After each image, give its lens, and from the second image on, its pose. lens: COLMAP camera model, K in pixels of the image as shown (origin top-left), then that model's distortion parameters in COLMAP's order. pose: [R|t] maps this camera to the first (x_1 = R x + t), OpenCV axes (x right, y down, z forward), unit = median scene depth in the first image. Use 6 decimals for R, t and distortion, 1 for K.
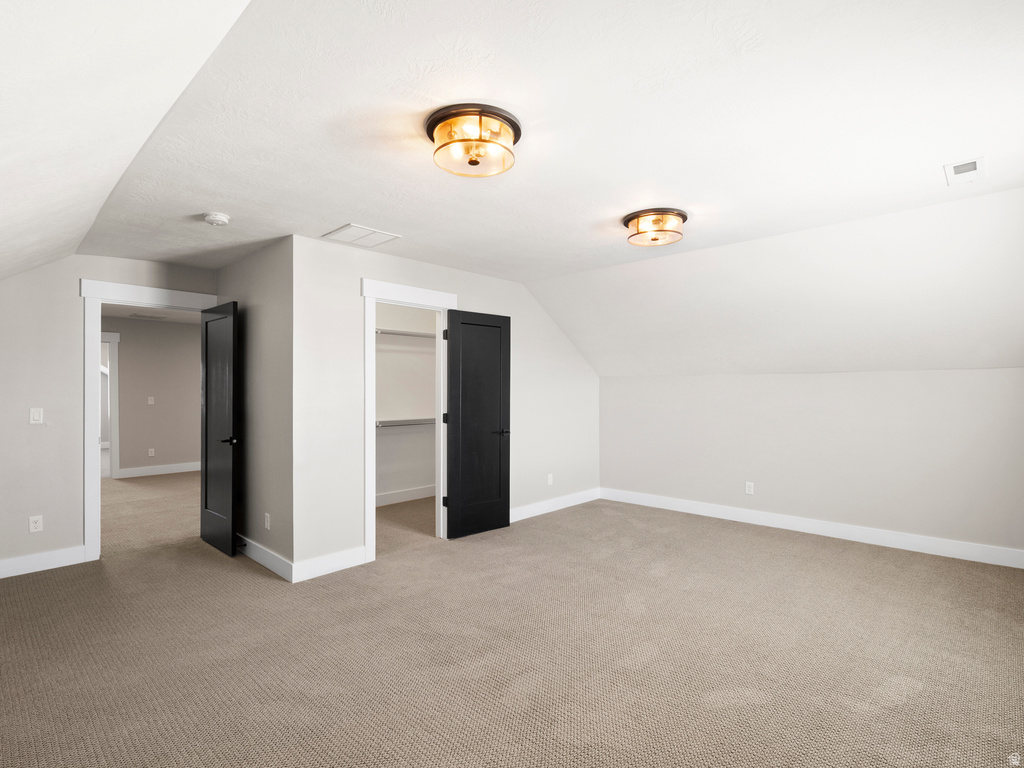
lens RADIAL K [[526.3, 0, 517.0], [0, 526.3, 380.2], [0, 0, 1]] dist [0.001484, 0.001129]
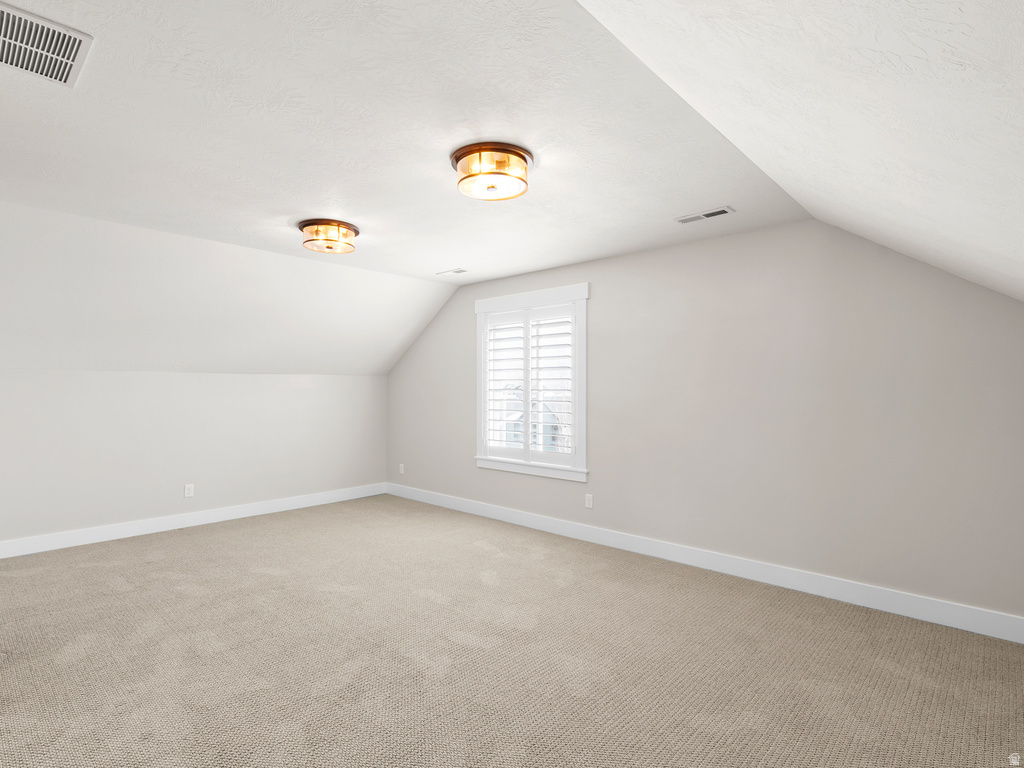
lens RADIAL K [[526.3, 0, 518.2], [0, 526.3, 384.0], [0, 0, 1]] dist [0.001484, 0.001129]
pose [[-0.017082, 0.012755, 0.999773, -0.738213], [-0.019373, 0.999727, -0.013086, 0.015360], [-0.999666, -0.019592, -0.016831, 0.577281]]
